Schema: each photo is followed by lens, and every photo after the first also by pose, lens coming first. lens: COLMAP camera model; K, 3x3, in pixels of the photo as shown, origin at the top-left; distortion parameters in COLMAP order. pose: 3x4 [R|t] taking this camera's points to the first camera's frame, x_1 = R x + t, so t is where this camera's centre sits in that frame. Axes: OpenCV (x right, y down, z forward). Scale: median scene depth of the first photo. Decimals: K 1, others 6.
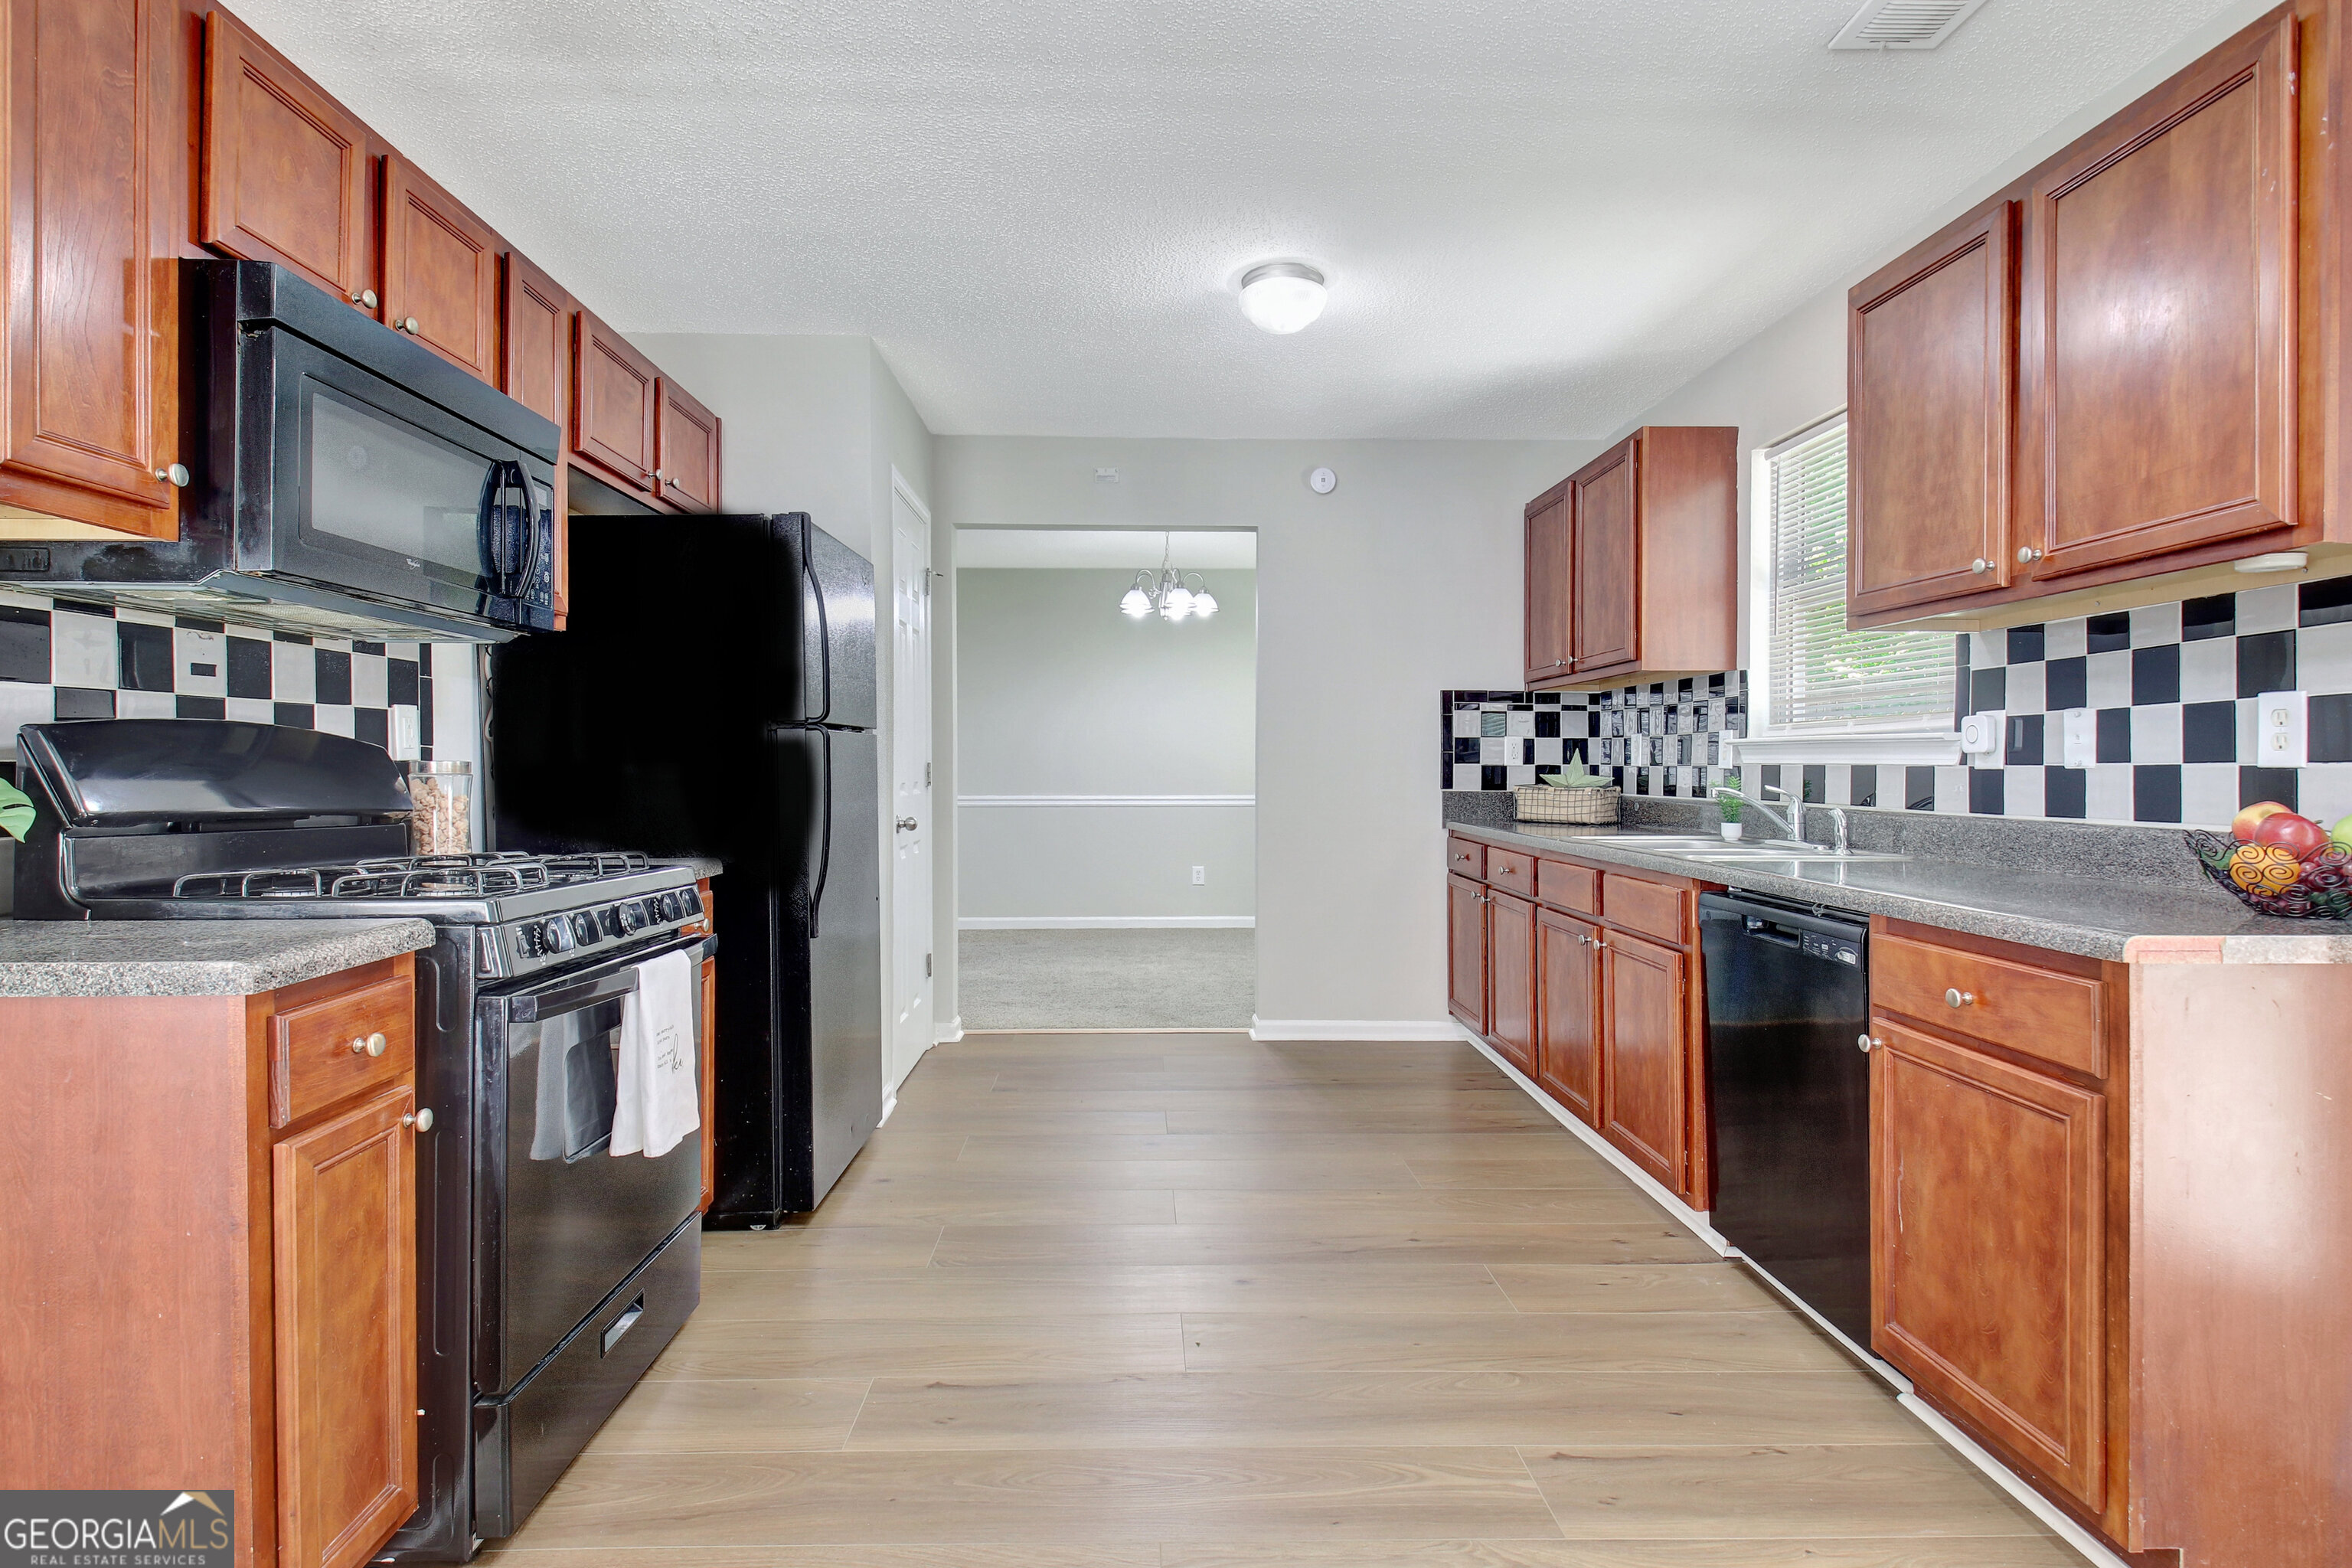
lens RADIAL K [[1161.1, 0, 1176.9], [0, 1161.1, 781.5], [0, 0, 1]] dist [0.036350, -0.020215]
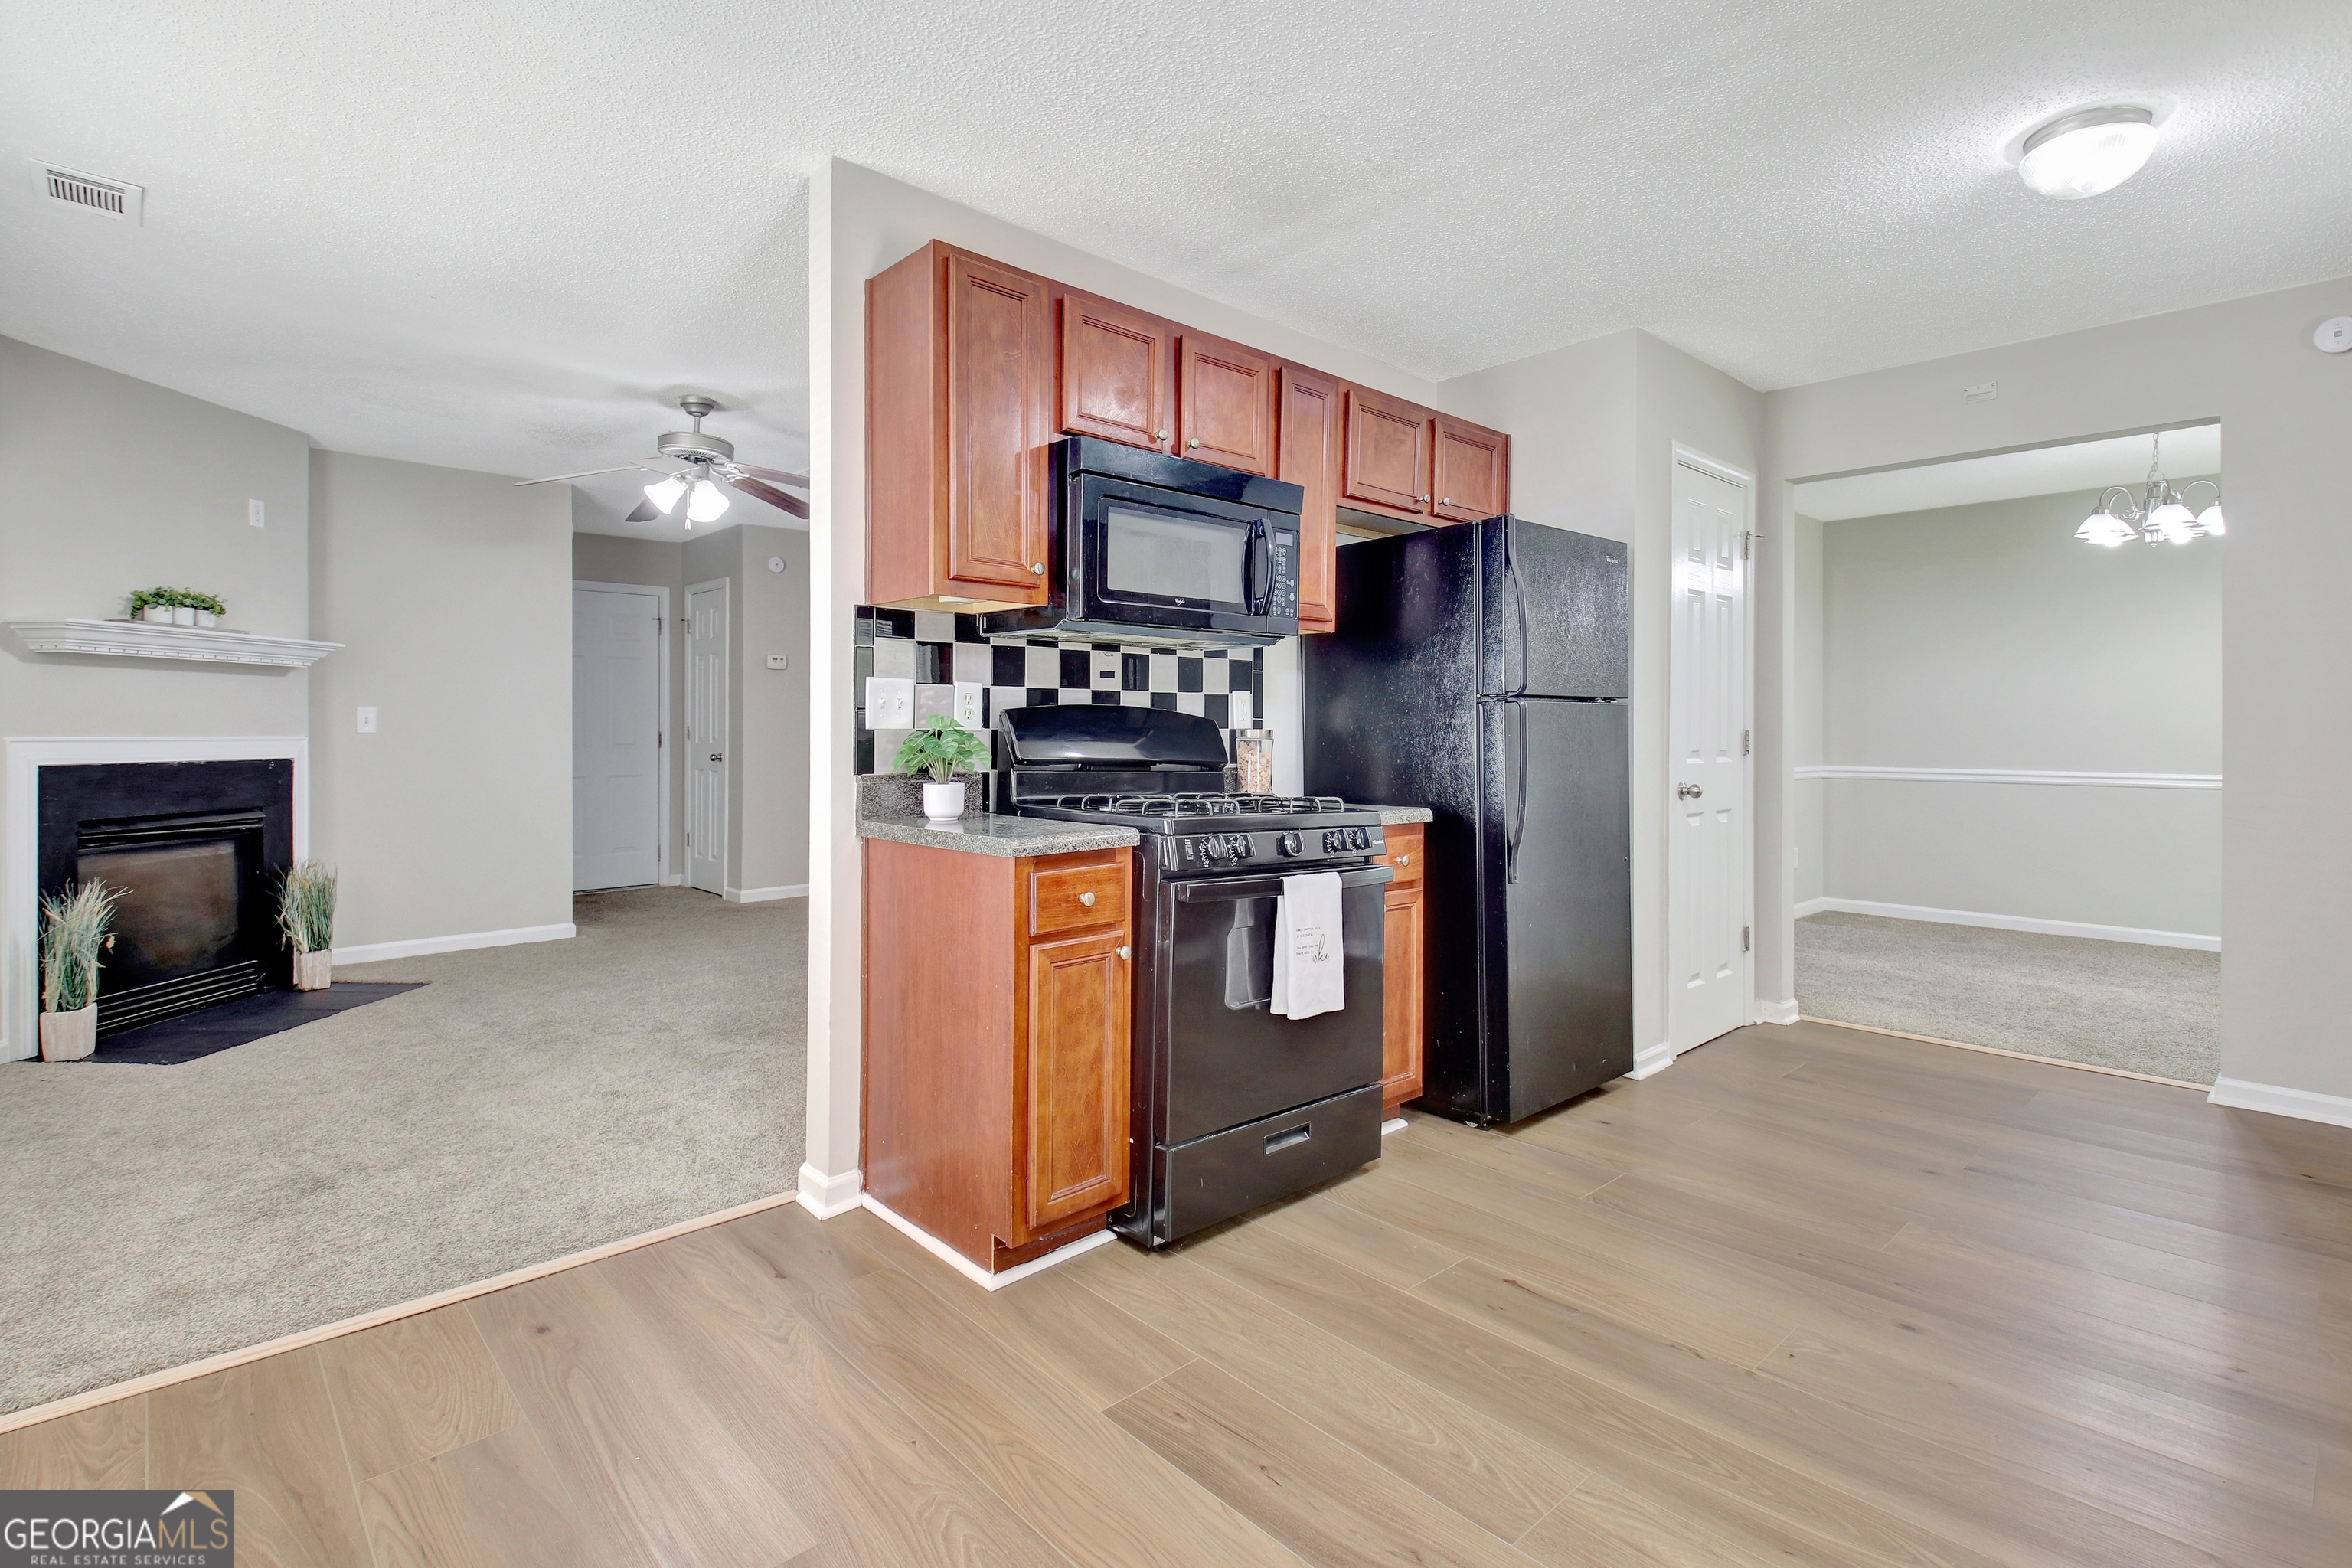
lens RADIAL K [[1117.5, 0, 1180.6], [0, 1117.5, 733.5], [0, 0, 1]] dist [0.032165, -0.000440]
pose [[0.657815, -0.002206, -0.753176, 0.373712], [-0.011044, 0.999860, -0.012575, 0.006018], [0.753099, 0.016590, 0.657699, 0.037645]]
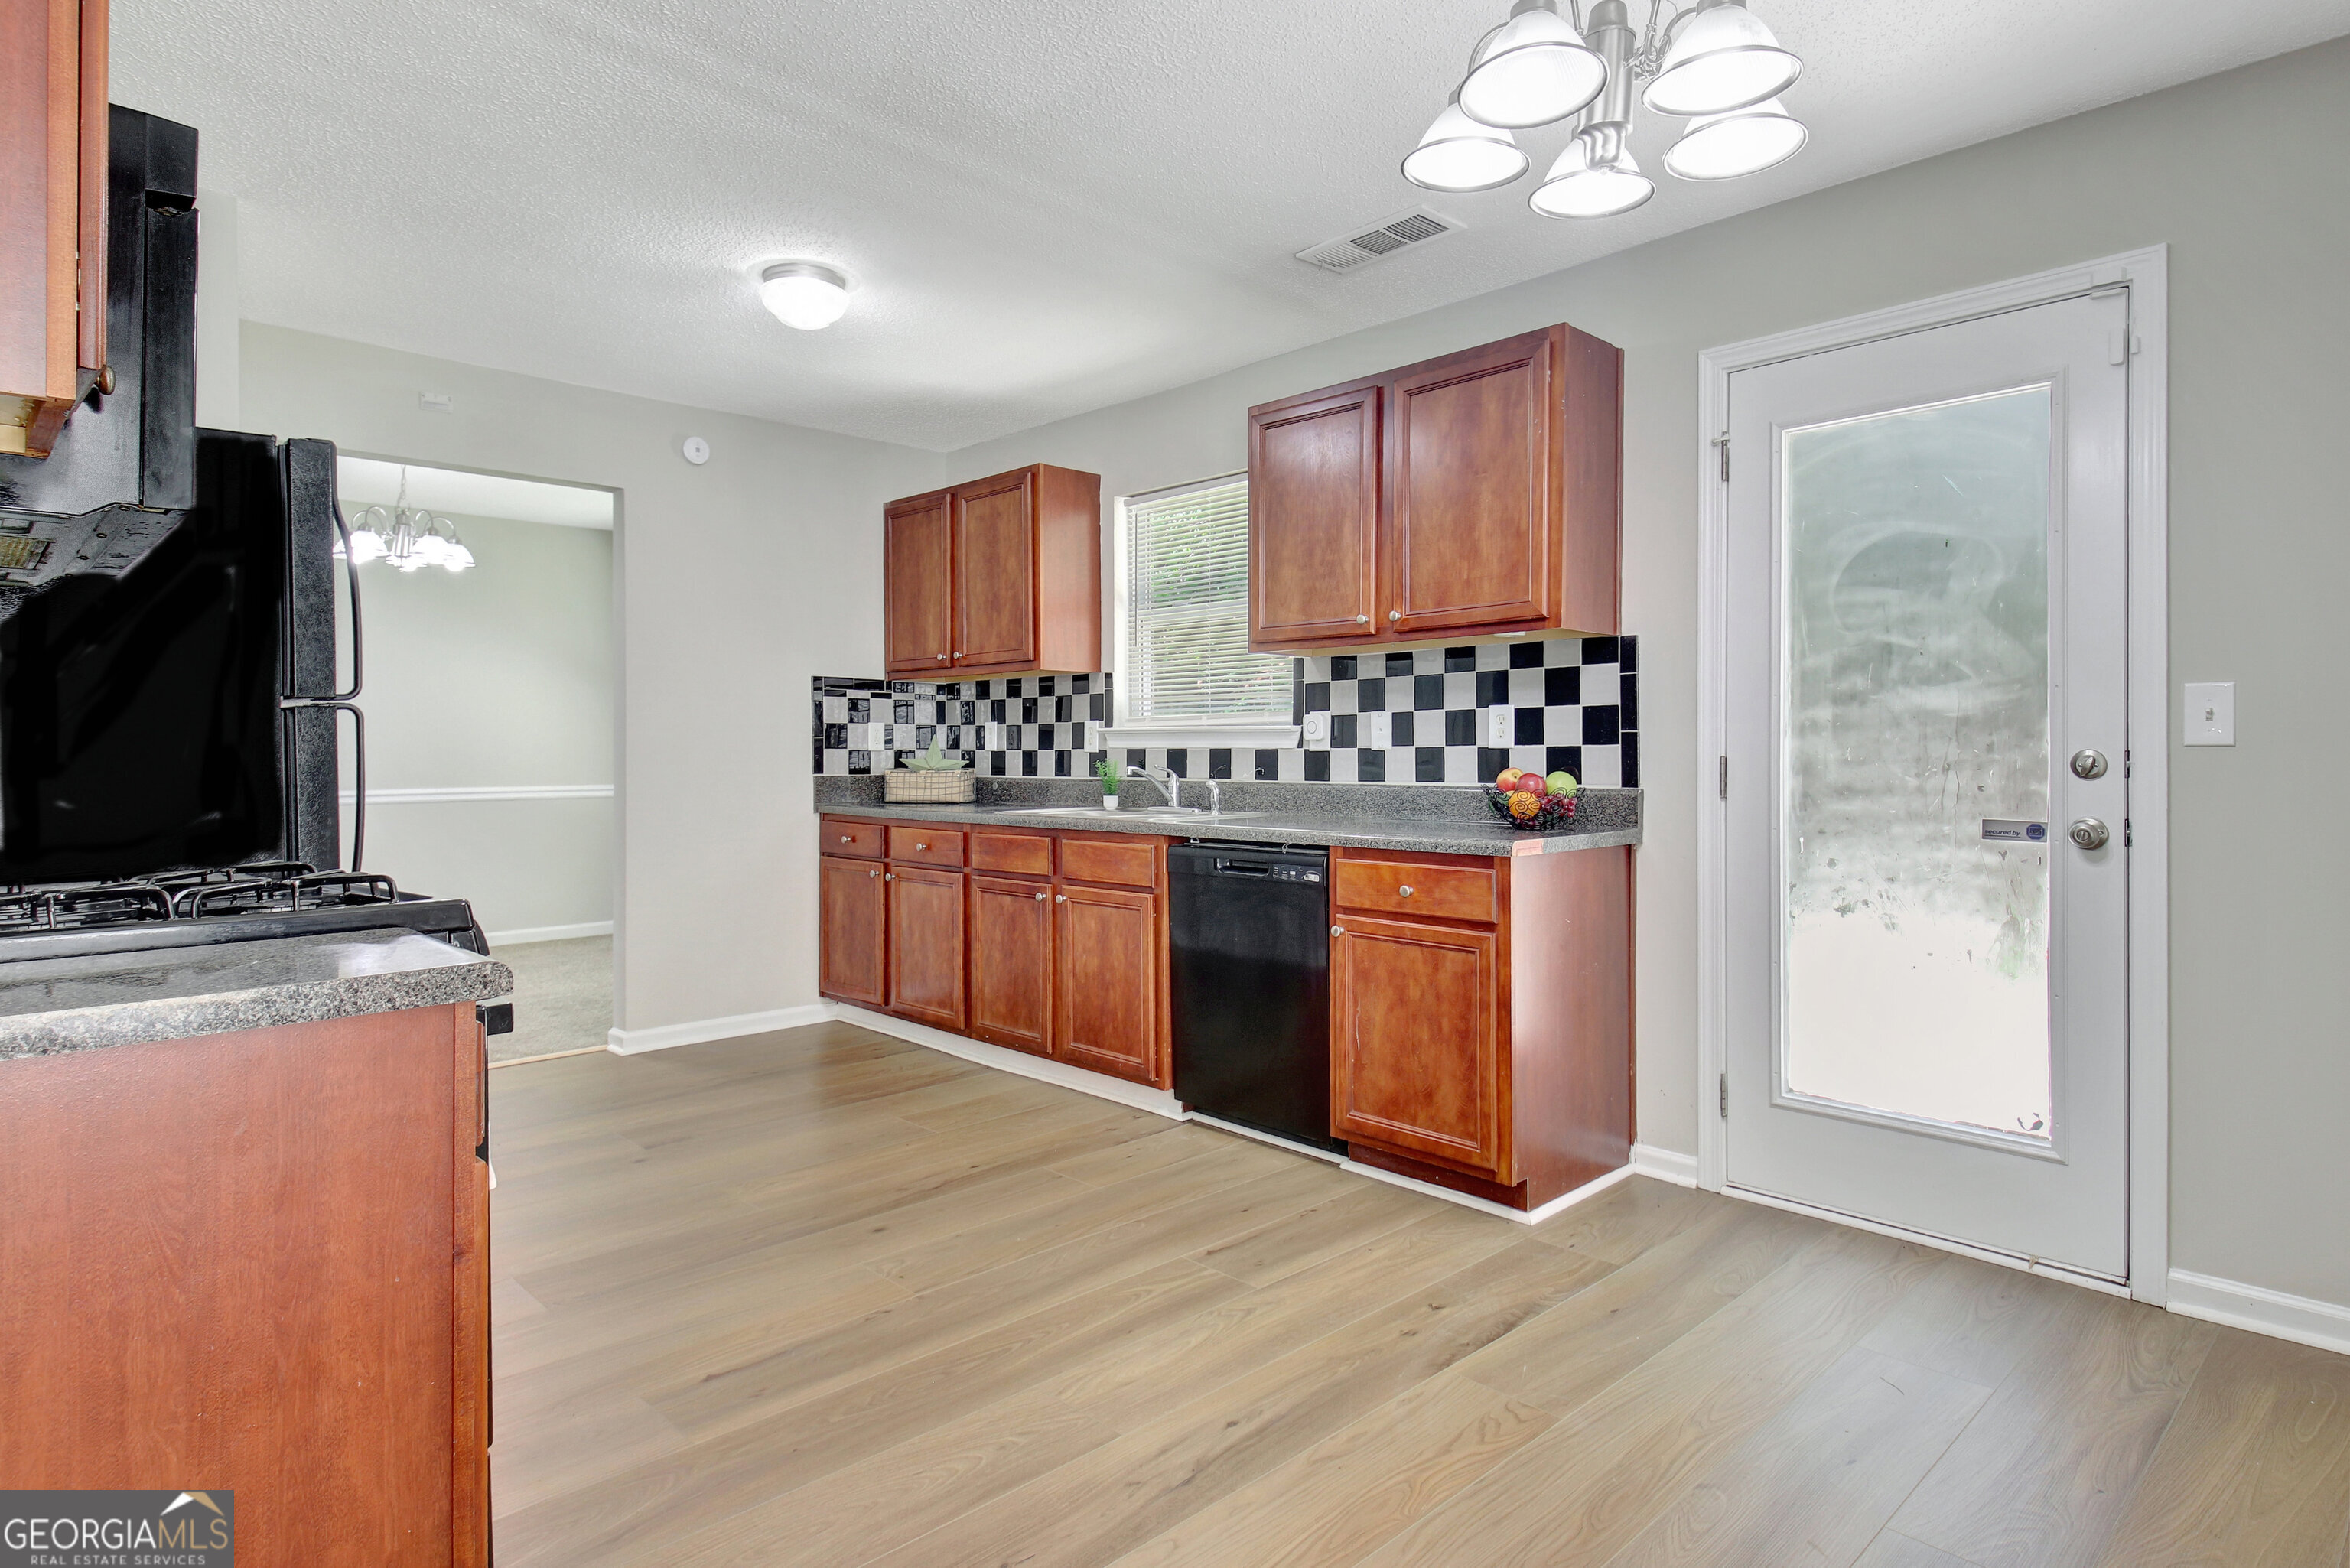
lens RADIAL K [[1269.4, 0, 1163.7], [0, 1269.4, 771.7], [0, 0, 1]] dist [0.083498, -0.048633]
pose [[0.743461, -0.015702, 0.668595, -0.600941], [0.014338, 0.999869, 0.007539, 0.001274], [-0.668625, 0.003981, 0.743589, -0.066551]]
